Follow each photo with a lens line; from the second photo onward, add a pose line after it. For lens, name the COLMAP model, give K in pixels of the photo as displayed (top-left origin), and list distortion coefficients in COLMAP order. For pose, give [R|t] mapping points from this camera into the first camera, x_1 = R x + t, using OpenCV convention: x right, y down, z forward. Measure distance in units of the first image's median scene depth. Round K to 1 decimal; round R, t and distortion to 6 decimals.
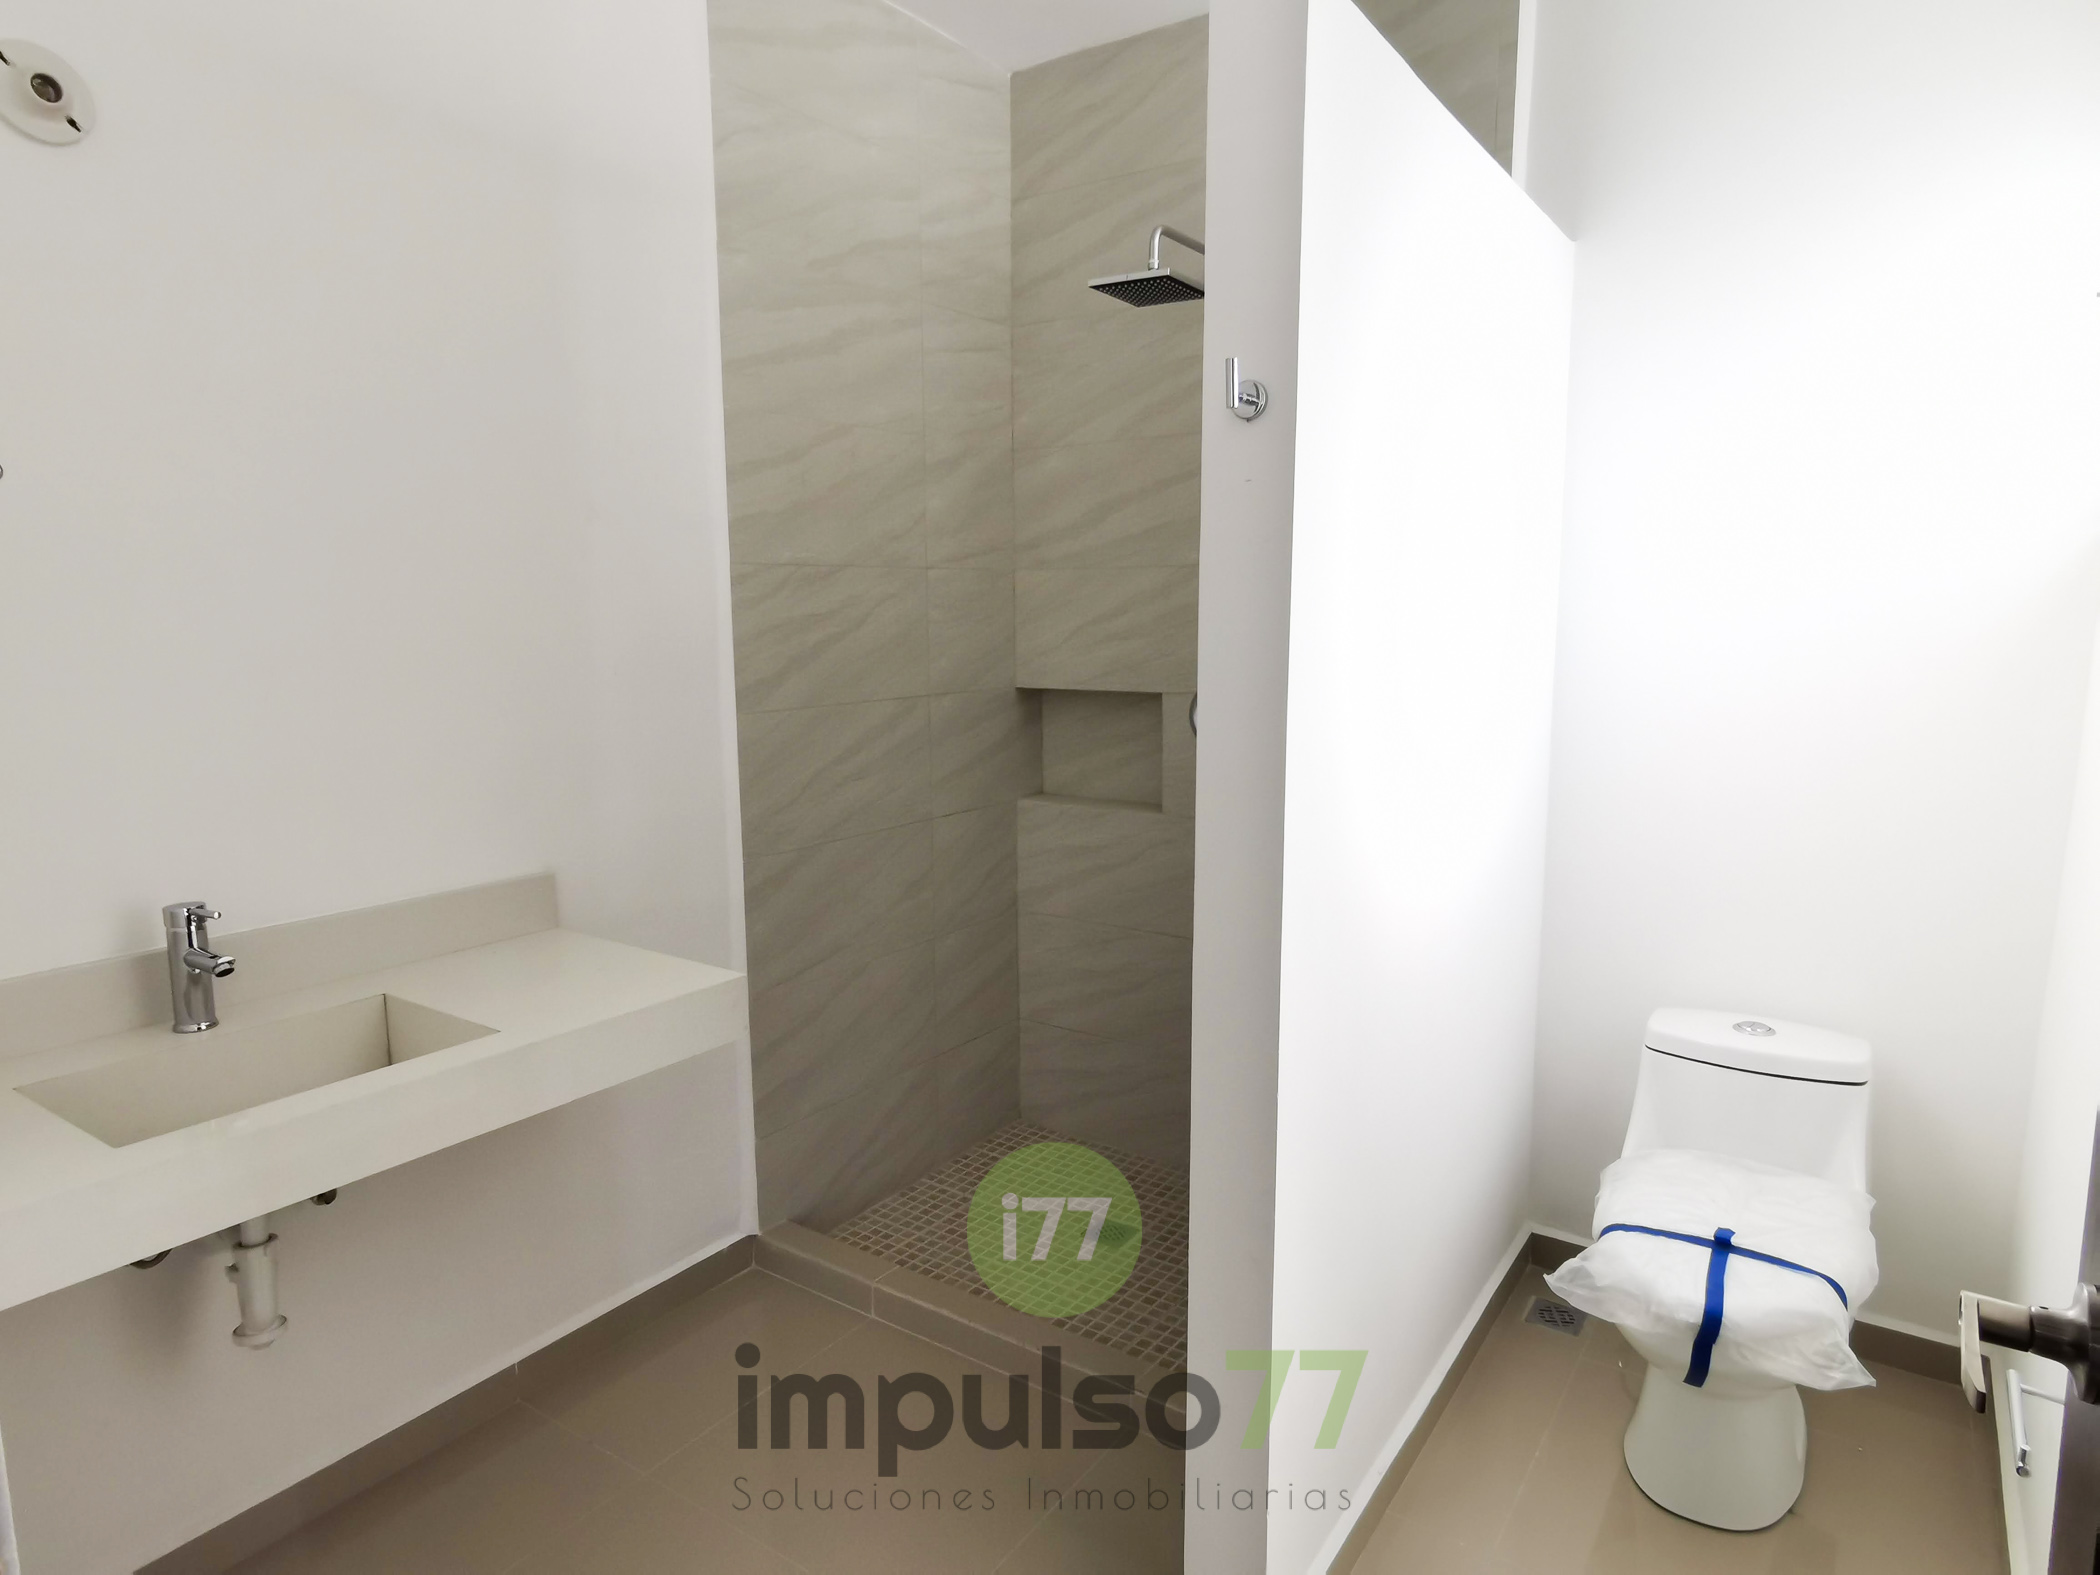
lens RADIAL K [[1264.6, 0, 1050.5], [0, 1264.6, 798.3], [0, 0, 1]] dist [-0.003350, -0.003757]
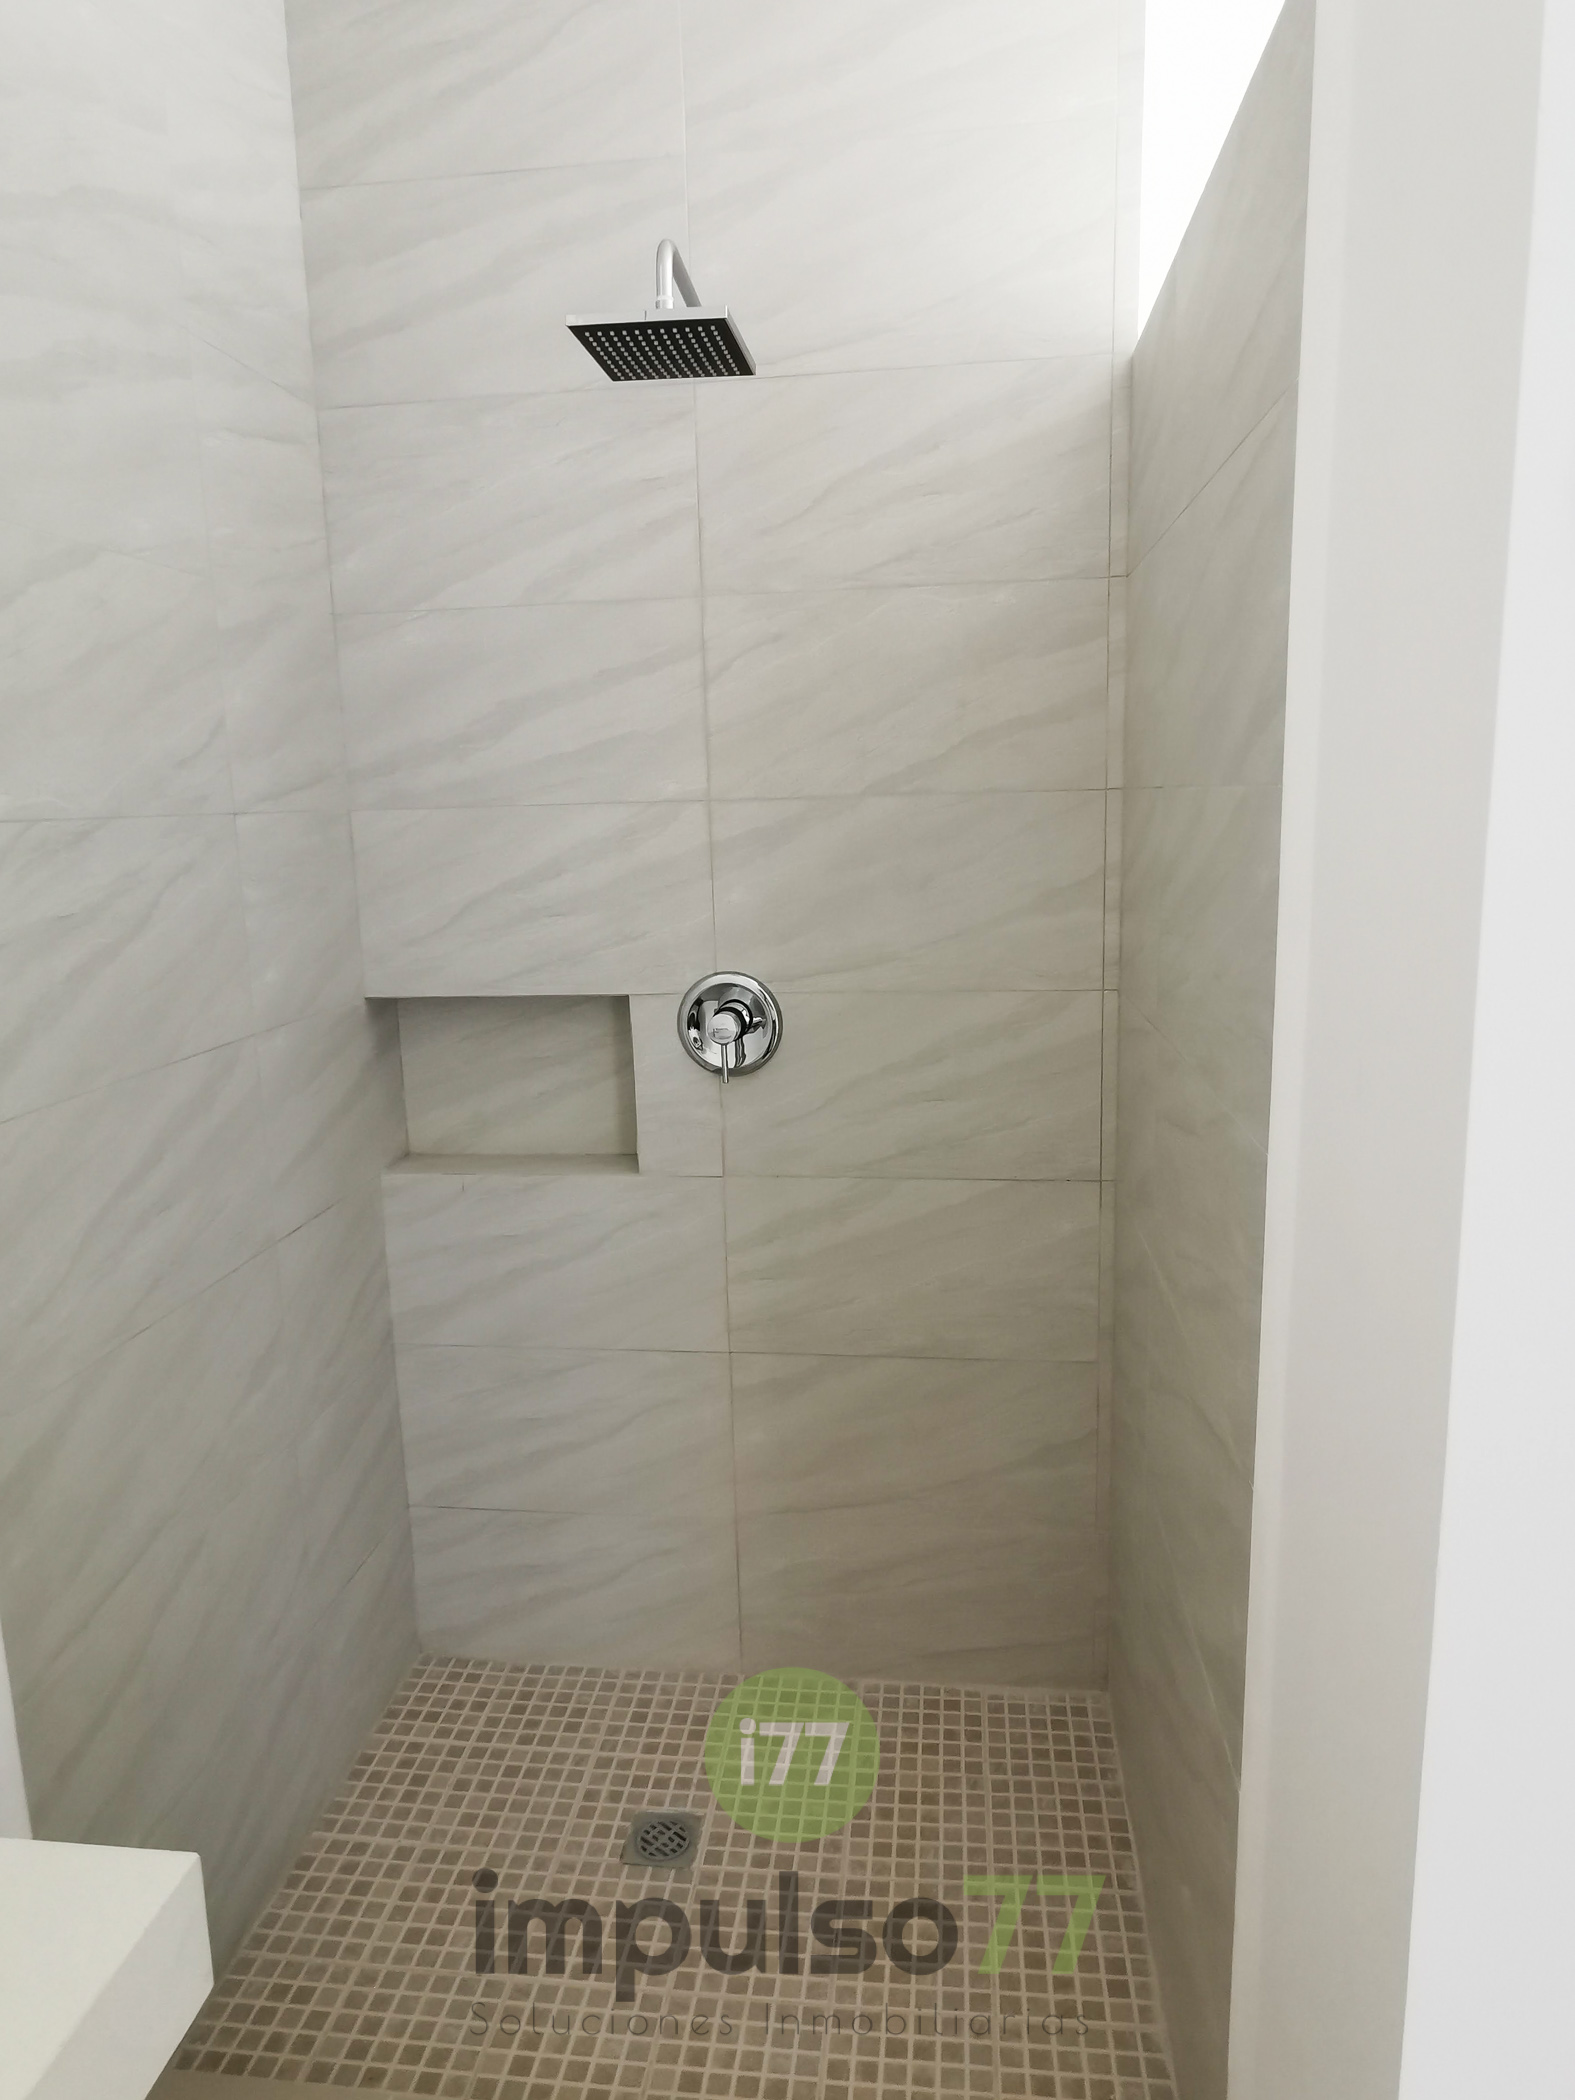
lens RADIAL K [[1350.4, 0, 794.7], [0, 1350.4, 1049.3], [0, 0, 1]] dist [-0.020335, 0.026120]
pose [[0.883994, -0.105708, 0.455390, -0.153293], [0.098347, 0.994352, 0.039905, -0.072855], [-0.457036, 0.009510, 0.889397, 0.330731]]
